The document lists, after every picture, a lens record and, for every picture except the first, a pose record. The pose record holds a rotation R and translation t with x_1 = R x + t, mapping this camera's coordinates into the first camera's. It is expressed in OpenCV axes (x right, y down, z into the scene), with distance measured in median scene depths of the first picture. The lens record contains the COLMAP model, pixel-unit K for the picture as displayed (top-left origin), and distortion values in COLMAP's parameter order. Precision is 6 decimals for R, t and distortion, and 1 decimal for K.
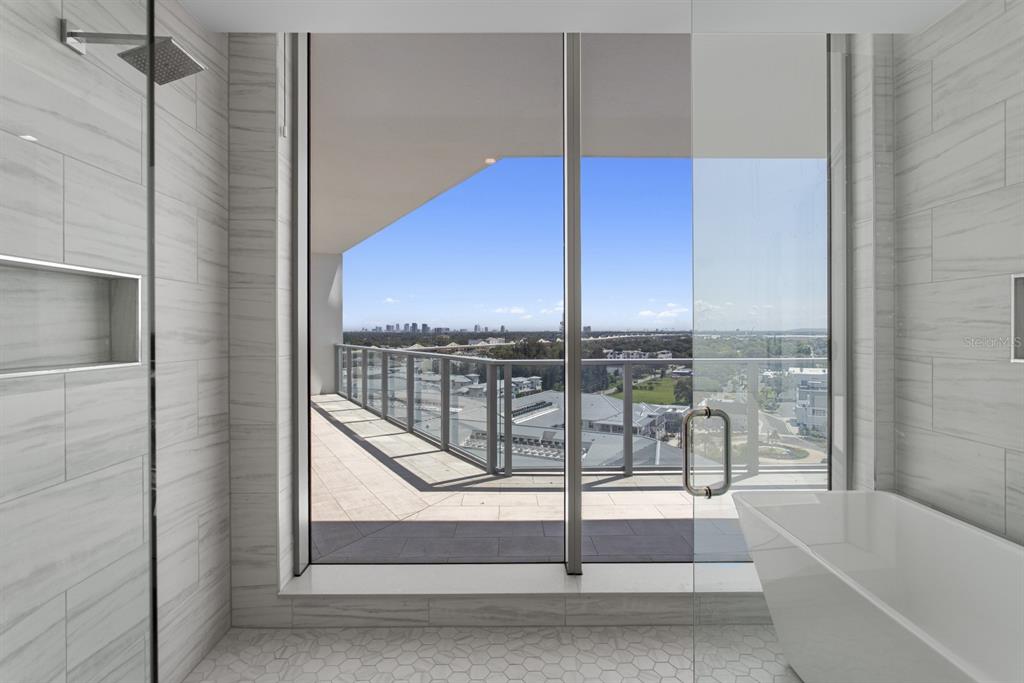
lens RADIAL K [[509.9, 0, 515.6], [0, 509.9, 333.9], [0, 0, 1]] dist [-0.004133, 0.000568]
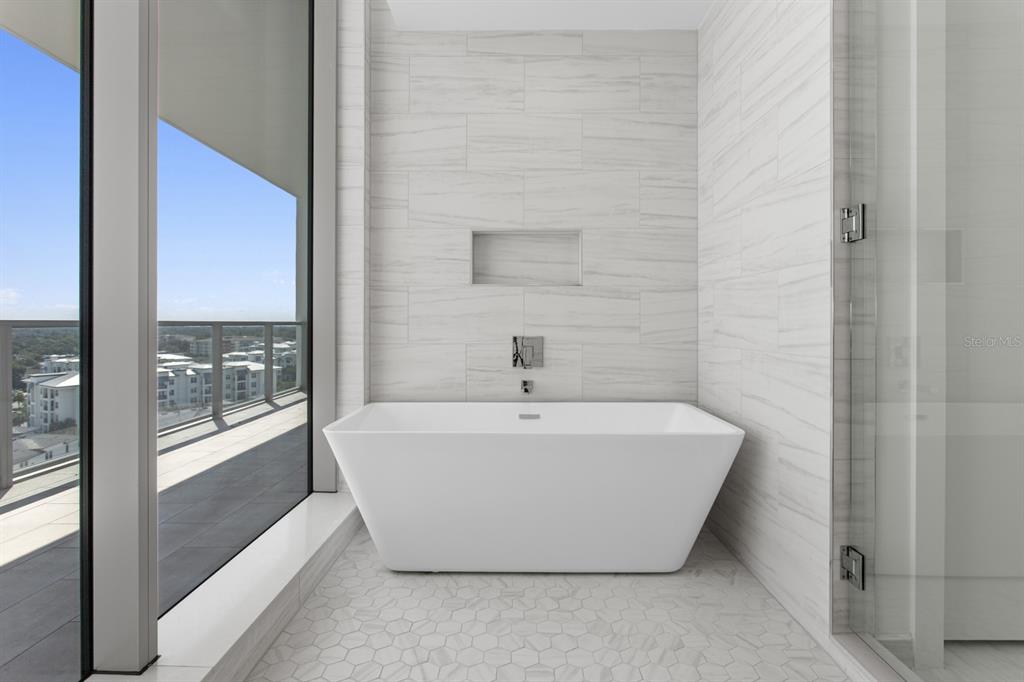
lens RADIAL K [[509.9, 0, 512.1], [0, 509.9, 321.8], [0, 0, 1]] dist [-0.004133, 0.000568]
pose [[0.019771, 0.008087, 0.999772, -0.425183], [0.007879, 0.999935, -0.008245, 0.135620], [-0.999773, 0.008040, 0.019706, 0.651126]]
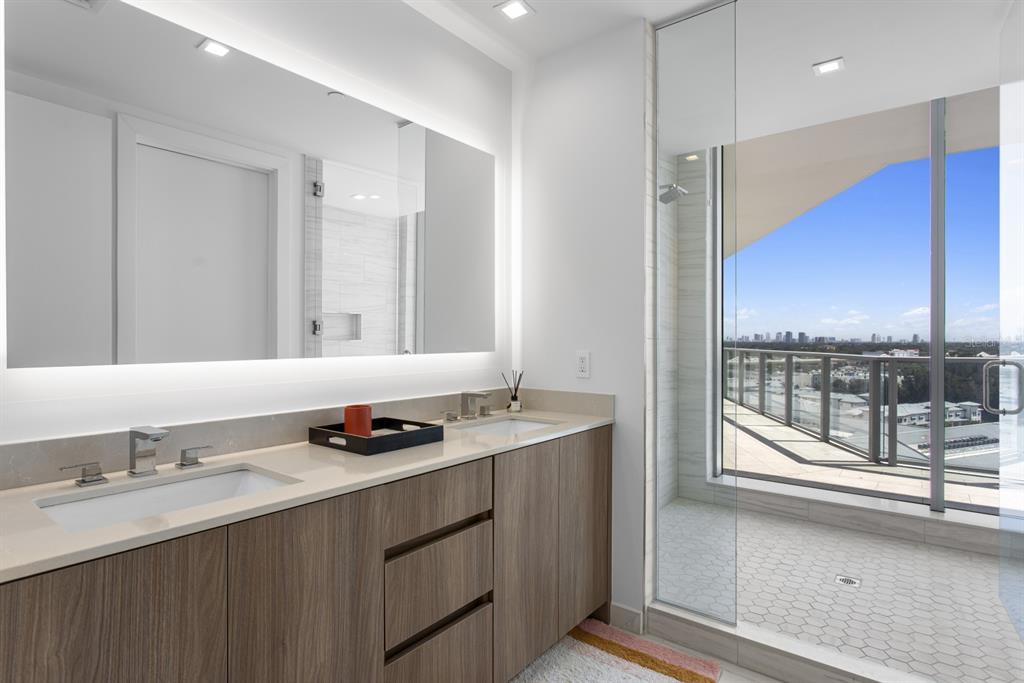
lens RADIAL K [[529.8, 0, 516.6], [0, 529.8, 342.4], [0, 0, 1]] dist [0.002429, 0.001929]
pose [[0.783848, 0.004452, -0.620937, 0.121765], [-0.005712, 0.999984, -0.000041, 0.058448], [0.620926, 0.003580, 0.783861, -0.742745]]
